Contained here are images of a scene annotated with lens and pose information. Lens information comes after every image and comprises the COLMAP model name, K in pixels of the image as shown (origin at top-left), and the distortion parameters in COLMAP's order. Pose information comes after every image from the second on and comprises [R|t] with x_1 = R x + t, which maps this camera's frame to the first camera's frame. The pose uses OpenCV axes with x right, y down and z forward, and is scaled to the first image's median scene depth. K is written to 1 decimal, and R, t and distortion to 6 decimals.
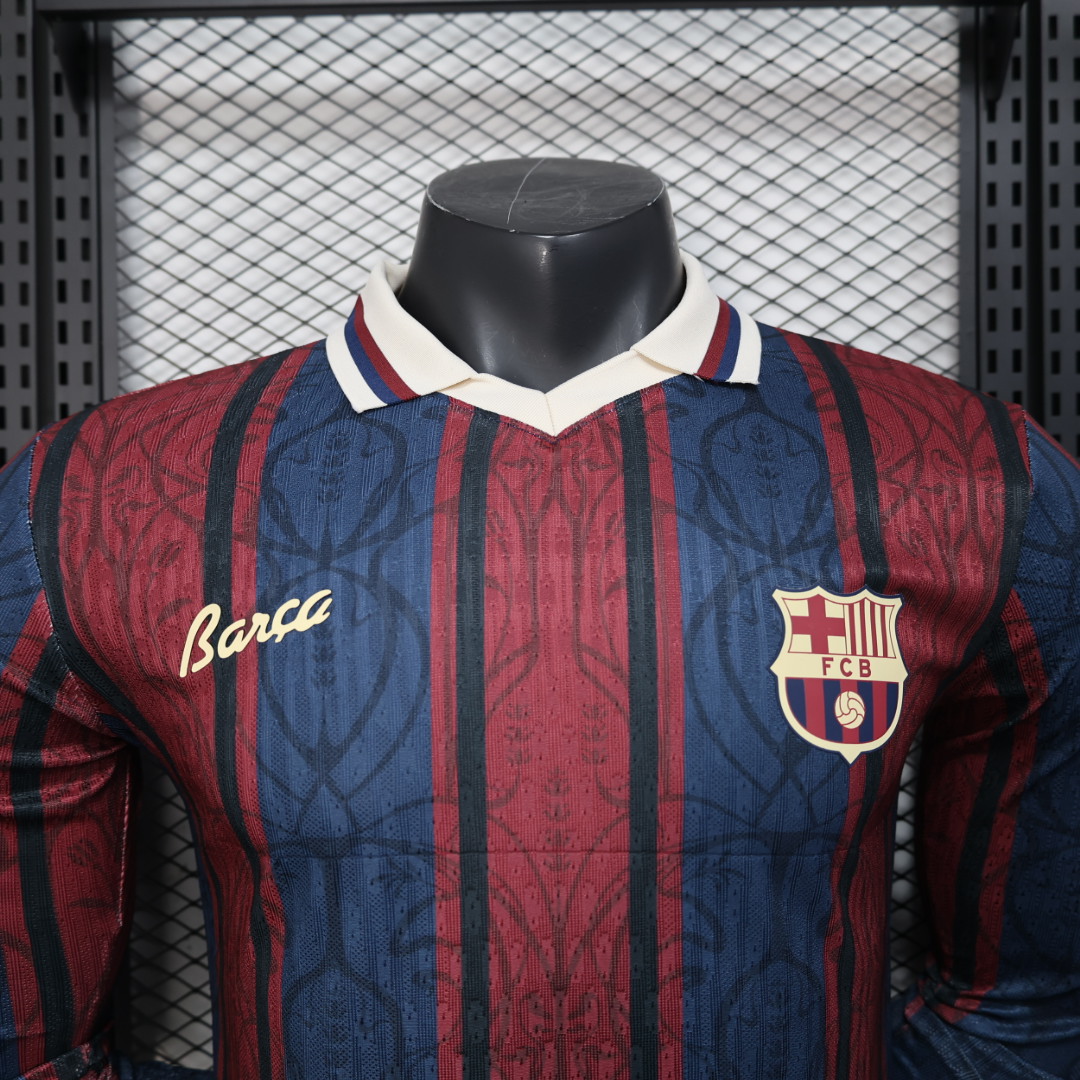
lens RADIAL K [[1156.7, 0, 540.0], [0, 1156.7, 540.0], [0, 0, 1]] dist [0.008906, 0.032670]
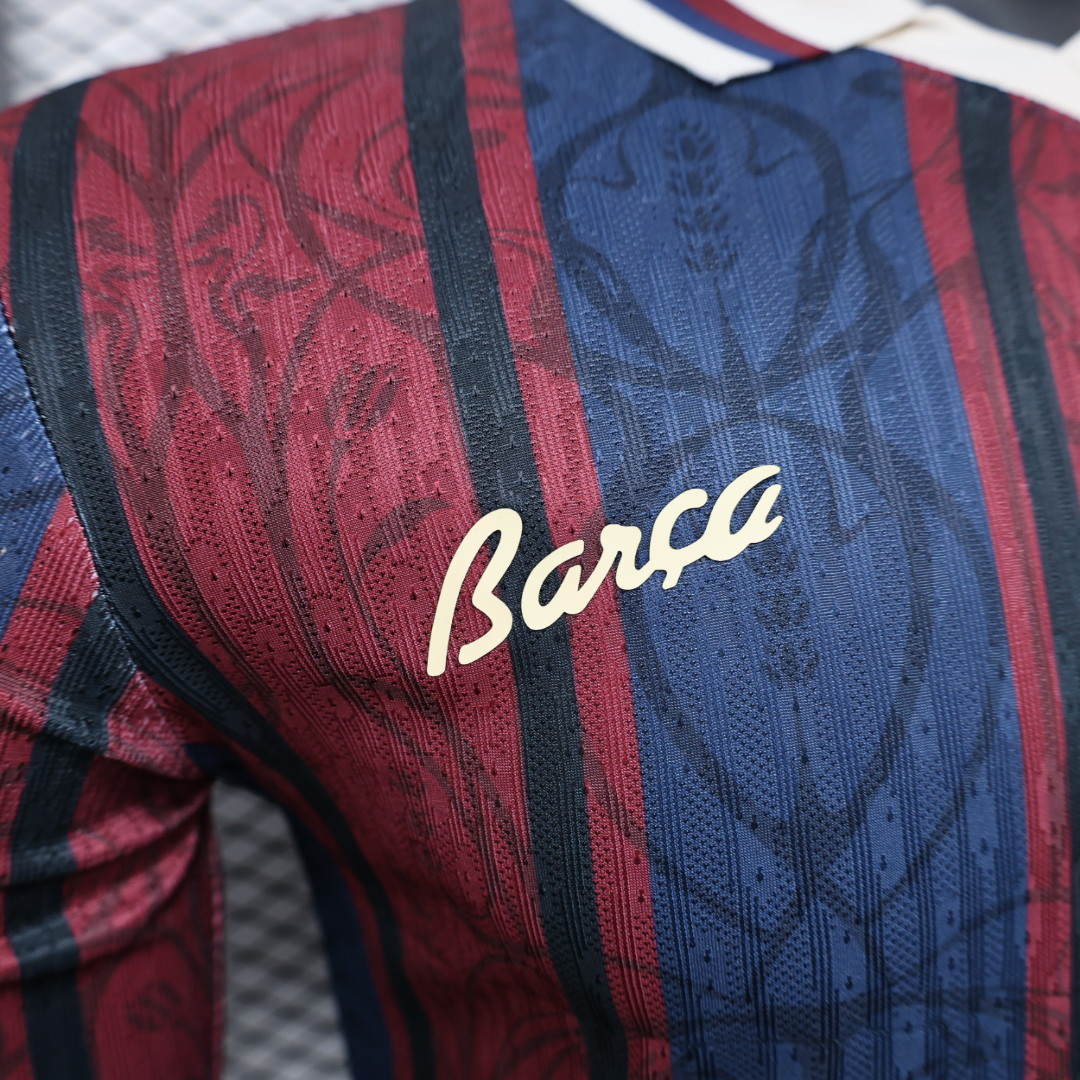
lens RADIAL K [[1131.9, 0, 540.0], [0, 1131.9, 540.0], [0, 0, 1]] dist [-0.011812, 0.030649]
pose [[0.977014, -0.058339, 0.205035, -0.353496], [0.027972, 0.988592, 0.147995, 0.004371], [-0.211330, -0.138858, 0.967501, 0.578276]]
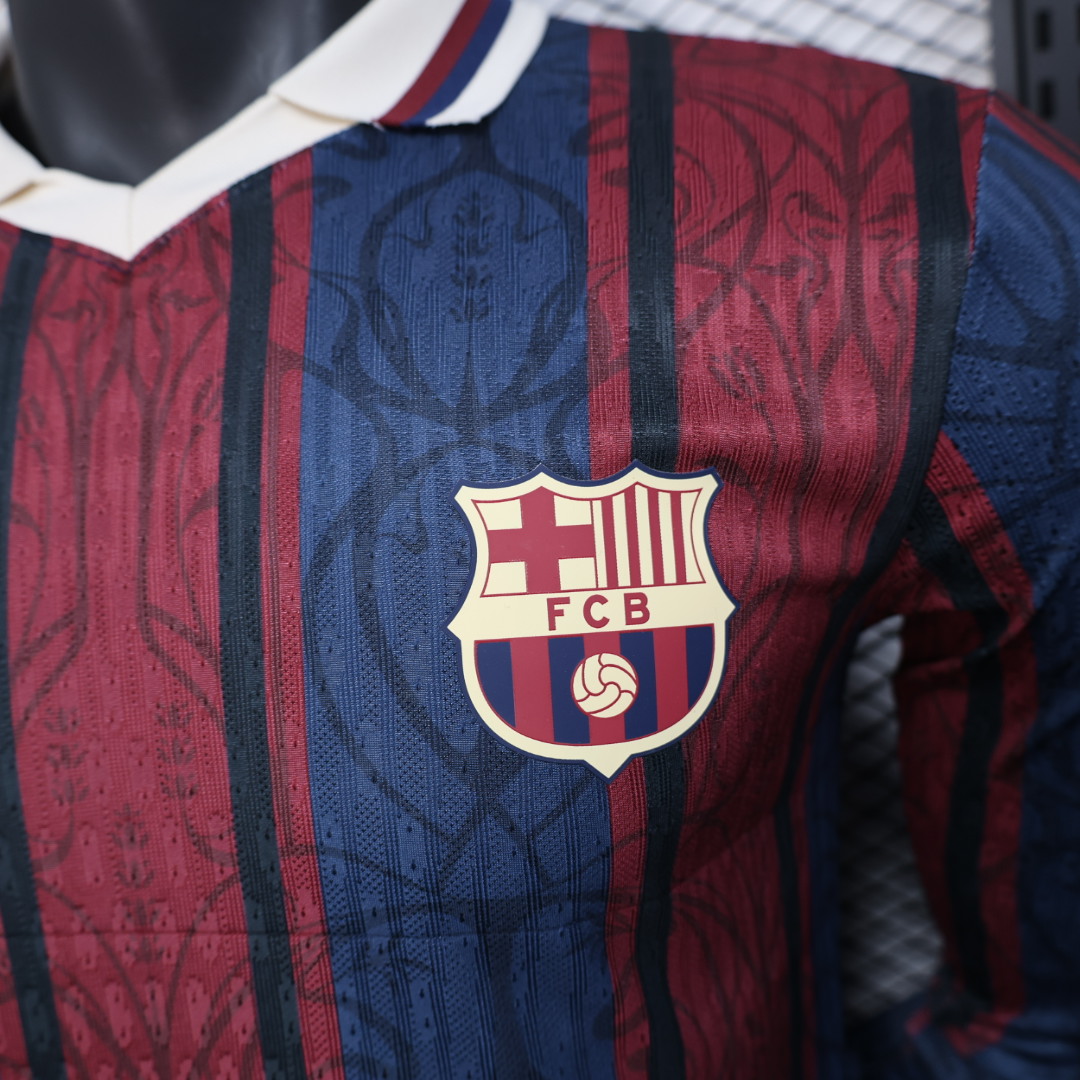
lens RADIAL K [[1131.9, 0, 540.0], [0, 1131.9, 540.0], [0, 0, 1]] dist [-0.011812, 0.030649]
pose [[0.971696, -0.073159, -0.224622, 0.361286], [0.109622, 0.981906, 0.154414, -0.013086], [0.209261, -0.174667, 0.962134, 0.461527]]
